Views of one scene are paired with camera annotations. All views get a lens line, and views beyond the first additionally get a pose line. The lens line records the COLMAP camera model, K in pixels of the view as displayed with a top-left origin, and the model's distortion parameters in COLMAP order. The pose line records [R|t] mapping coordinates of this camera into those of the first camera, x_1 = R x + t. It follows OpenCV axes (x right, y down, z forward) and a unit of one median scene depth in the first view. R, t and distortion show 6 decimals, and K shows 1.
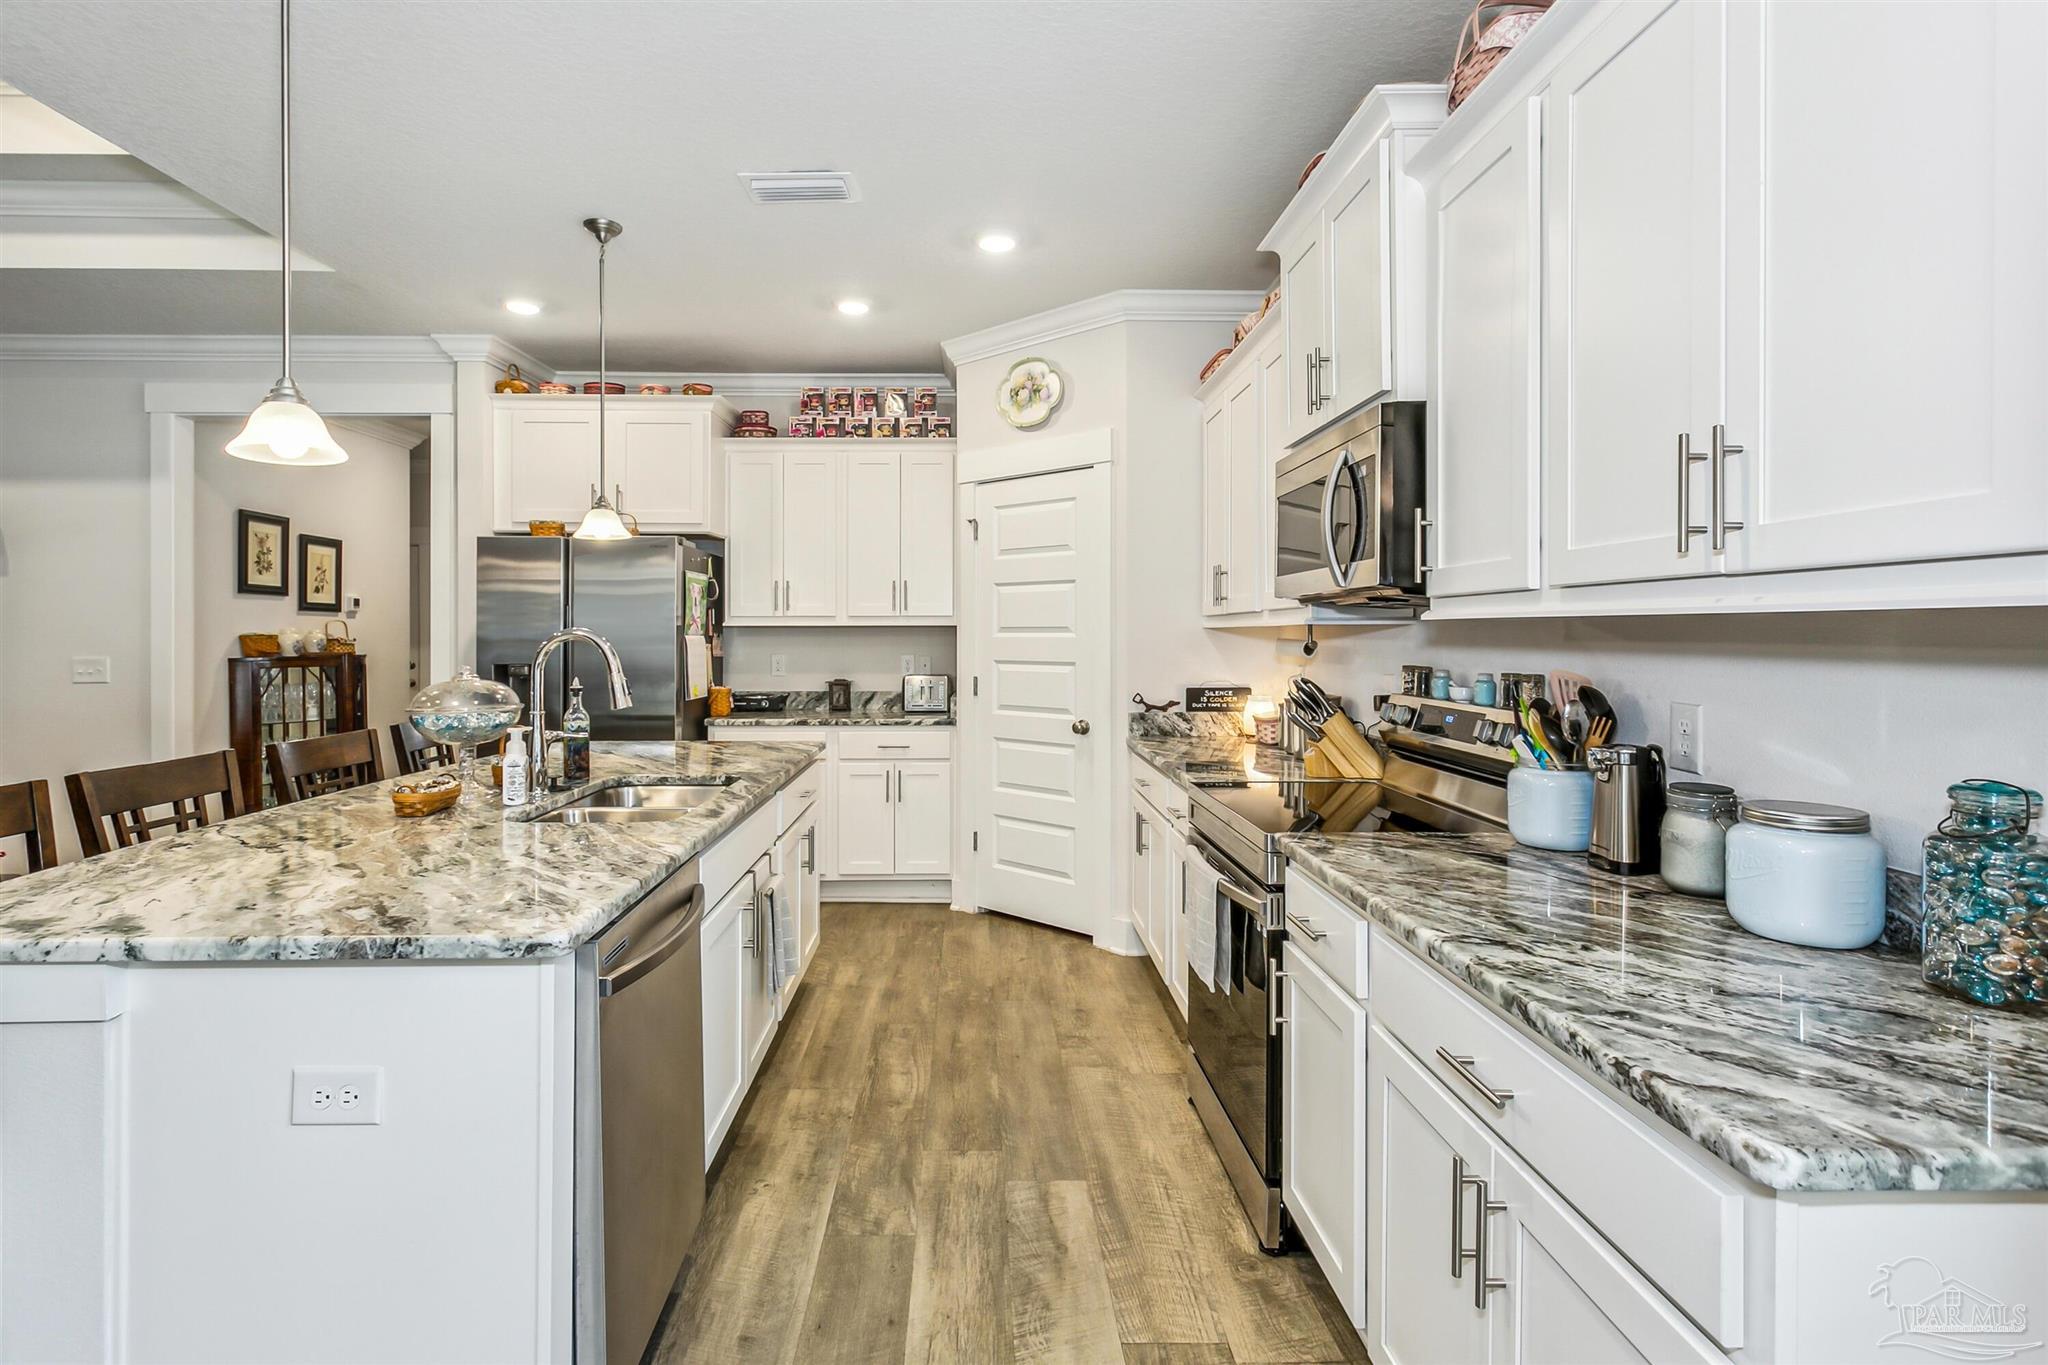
lens RADIAL K [[1001.6, 0, 989.1], [0, 1001.6, 643.4], [0, 0, 1]] dist [0.000166, 0.000341]
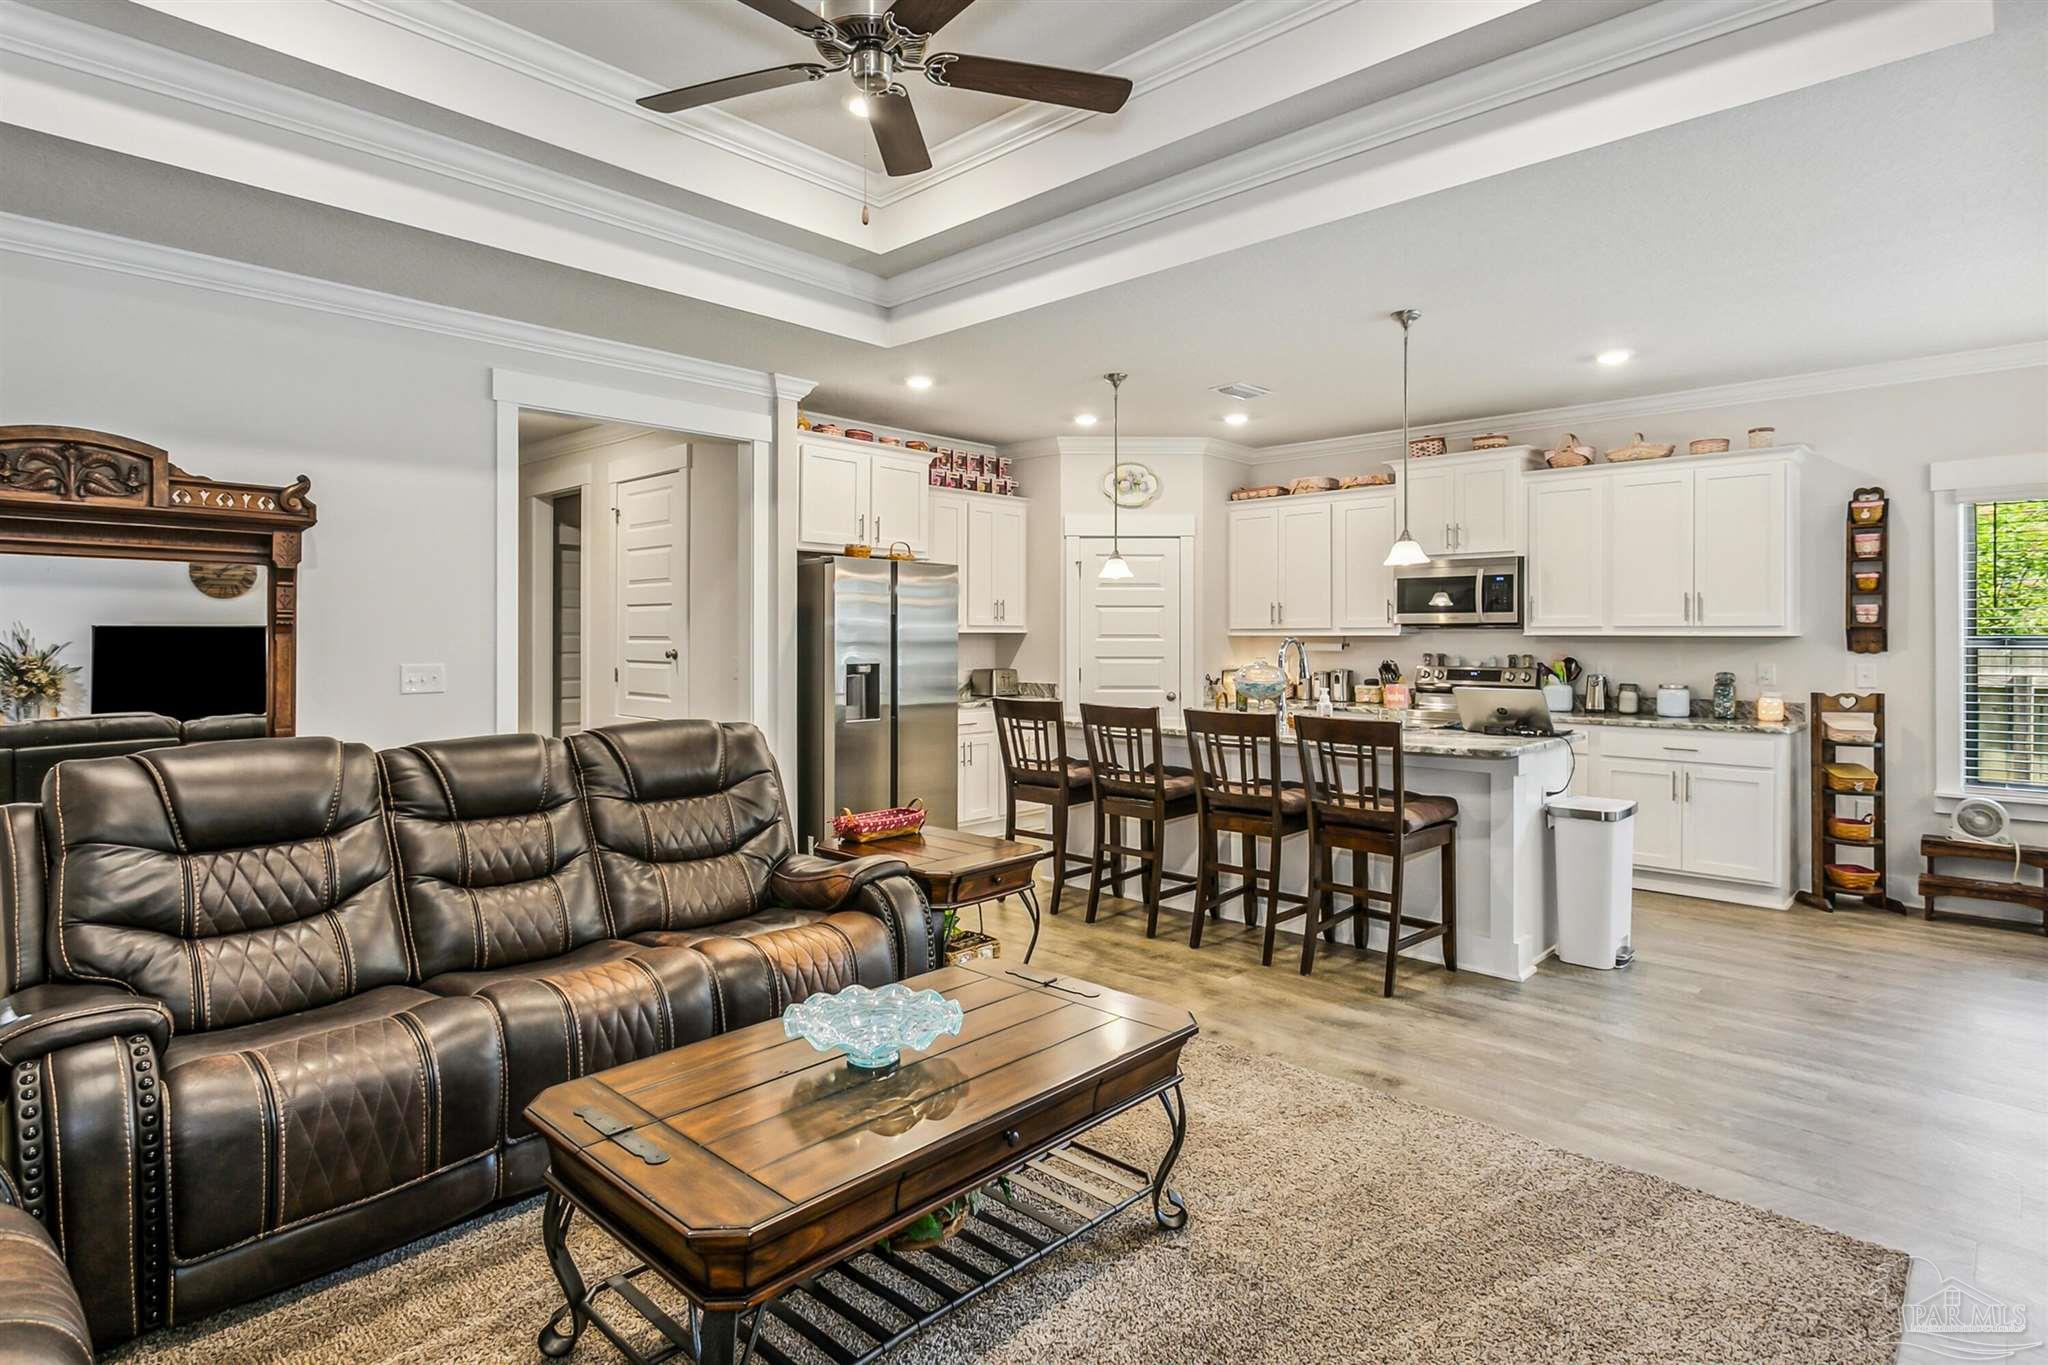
lens RADIAL K [[1045.3, 0, 1026.4], [0, 1045.3, 645.5], [0, 0, 1]] dist [0.000698, 0.000261]
pose [[0.703395, -0.003426, 0.710791, -1.320565], [0.003895, 0.999992, 0.000965, -0.001893], [-0.710789, 0.002090, 0.703402, -0.031748]]
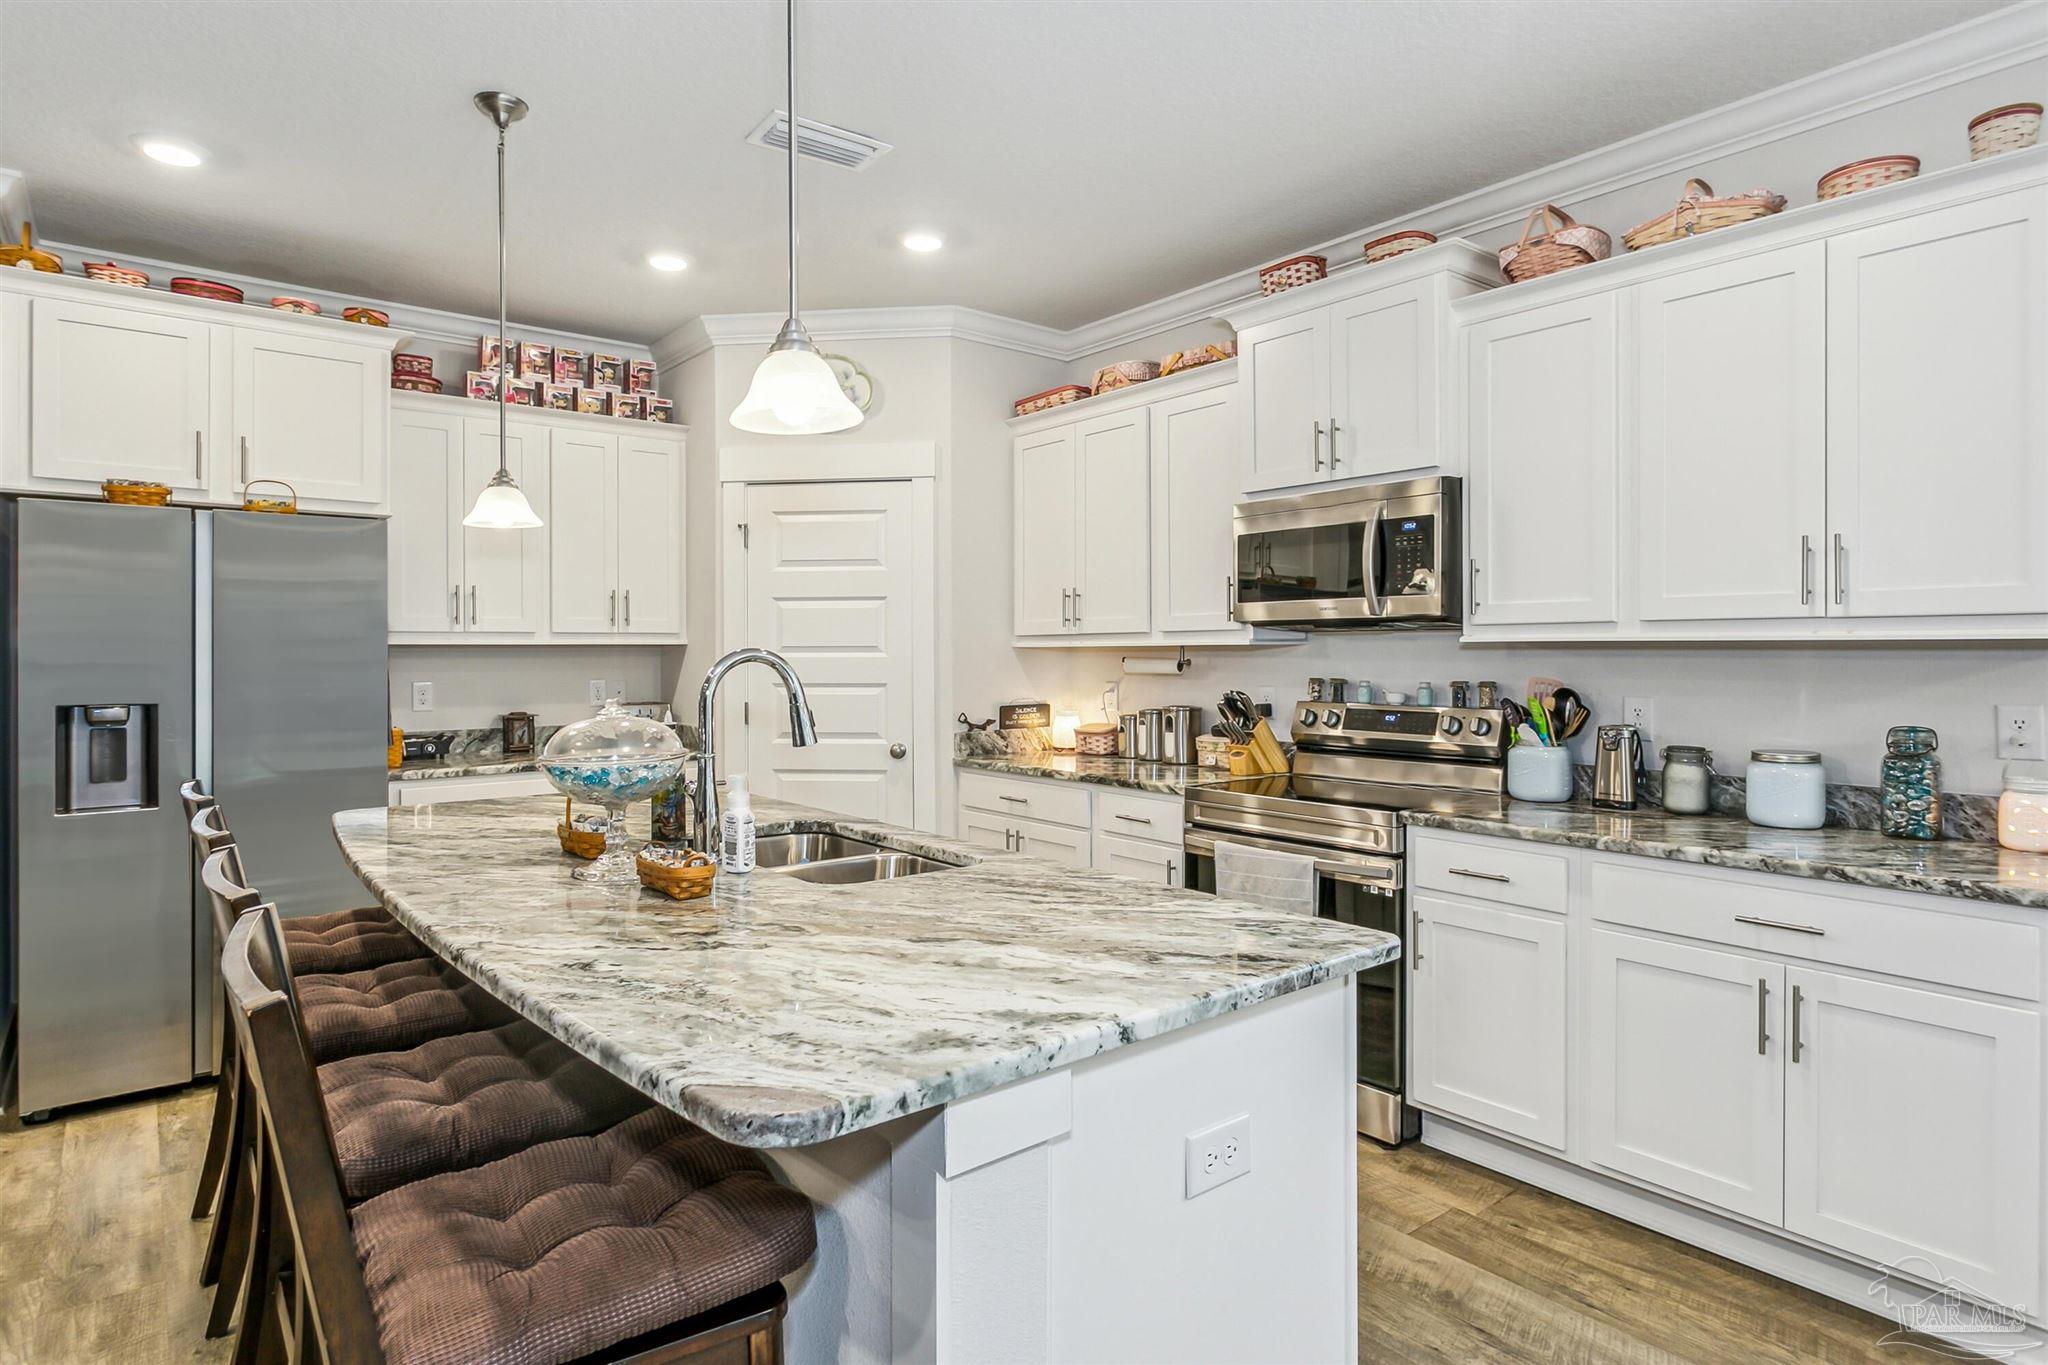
lens RADIAL K [[1093.6, 0, 1017.7], [0, 1093.6, 668.9], [0, 0, 1]] dist [-0.001563, 0.000373]
pose [[0.794274, -0.011691, 0.607448, -0.465094], [0.008731, 0.999931, 0.007829, -0.002103], [-0.607497, -0.000914, 0.794321, 0.102538]]
